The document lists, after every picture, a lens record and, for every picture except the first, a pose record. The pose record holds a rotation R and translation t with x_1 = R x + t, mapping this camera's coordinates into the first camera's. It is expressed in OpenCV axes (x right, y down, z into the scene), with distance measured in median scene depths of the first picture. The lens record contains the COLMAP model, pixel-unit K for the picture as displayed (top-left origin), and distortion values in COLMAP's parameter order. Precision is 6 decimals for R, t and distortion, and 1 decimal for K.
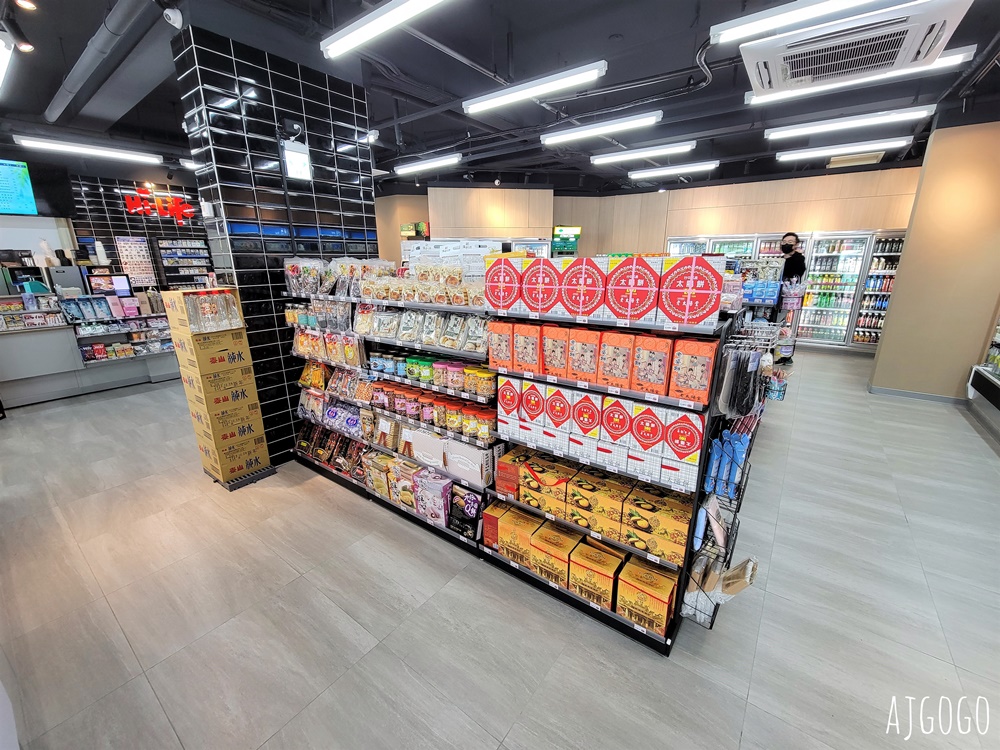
lens RADIAL K [[408.6, 0, 502.3], [0, 408.6, 376.7], [0, 0, 1]] dist [-0.006346, 0.001108]
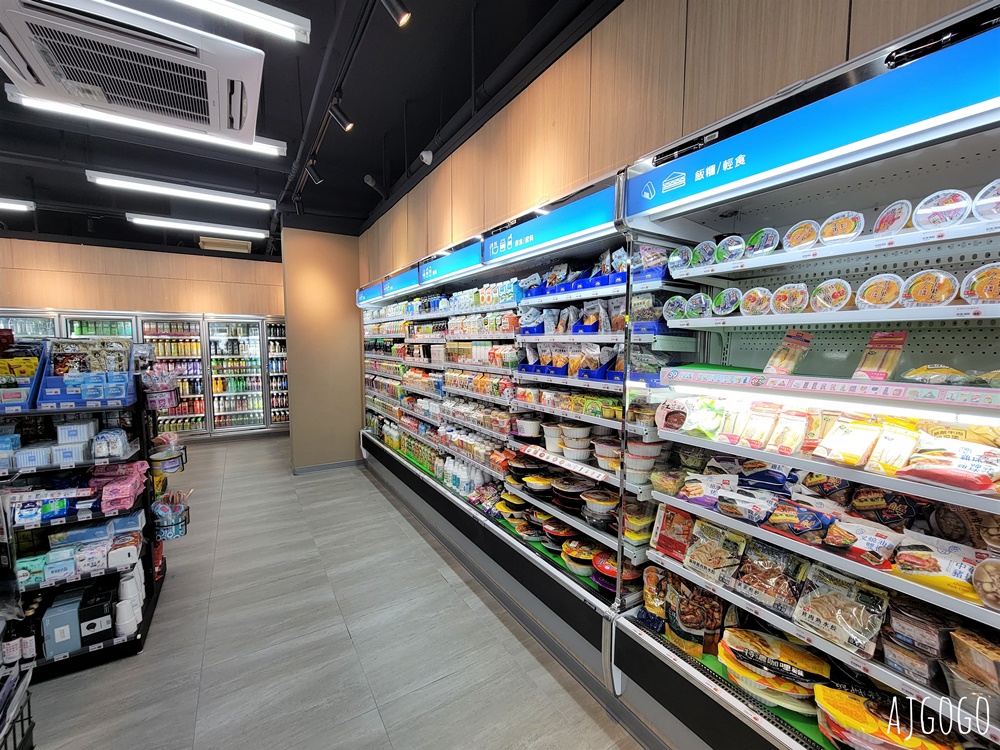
lens RADIAL K [[408.6, 0, 501.5], [0, 408.6, 376.6], [0, 0, 1]] dist [-0.006346, 0.001108]
pose [[0.354599, -0.070104, 0.932387, 0.146282], [0.255755, 0.966429, -0.024603, -0.028722], [-0.899360, 0.247187, 0.360624, 0.114247]]
